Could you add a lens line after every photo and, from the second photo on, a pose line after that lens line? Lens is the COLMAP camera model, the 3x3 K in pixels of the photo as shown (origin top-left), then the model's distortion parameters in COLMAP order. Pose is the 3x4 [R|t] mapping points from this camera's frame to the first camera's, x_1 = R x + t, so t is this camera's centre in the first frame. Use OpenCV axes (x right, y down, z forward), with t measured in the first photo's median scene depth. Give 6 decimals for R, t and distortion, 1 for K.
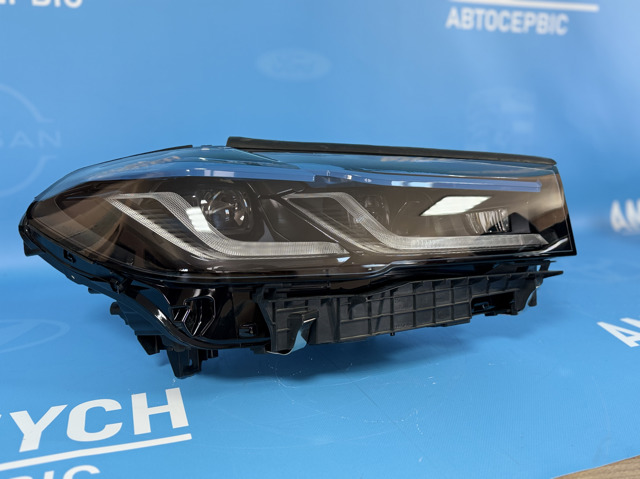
lens RADIAL K [[539.2, 0, 317.7], [0, 539.2, 274.8], [0, 0, 1]] dist [0.011687, 0.001380]
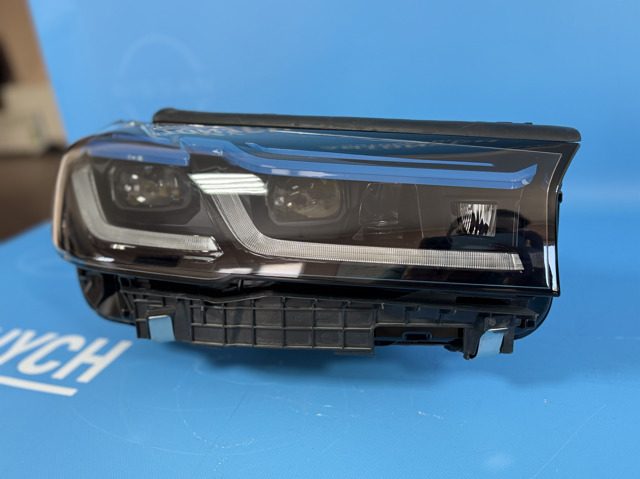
lens RADIAL K [[548.3, 0, 320.0], [0, 548.3, 239.5], [0, 0, 1]] dist [0.002303, -0.005832]
pose [[0.785743, 0.146810, -0.600878, 0.710728], [-0.064789, 0.985616, 0.156088, -0.203869], [0.615150, -0.083715, 0.783953, 0.382845]]
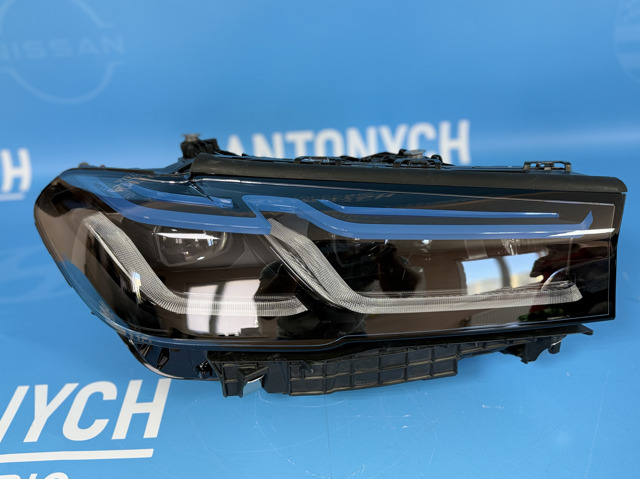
lens RADIAL K [[548.3, 0, 320.0], [0, 548.3, 239.5], [0, 0, 1]] dist [0.002303, -0.005832]
pose [[0.946109, 0.141450, -0.291325, 0.323352], [-0.028613, 0.932562, 0.359875, -0.476102], [0.322583, -0.332145, 0.886352, 0.208493]]
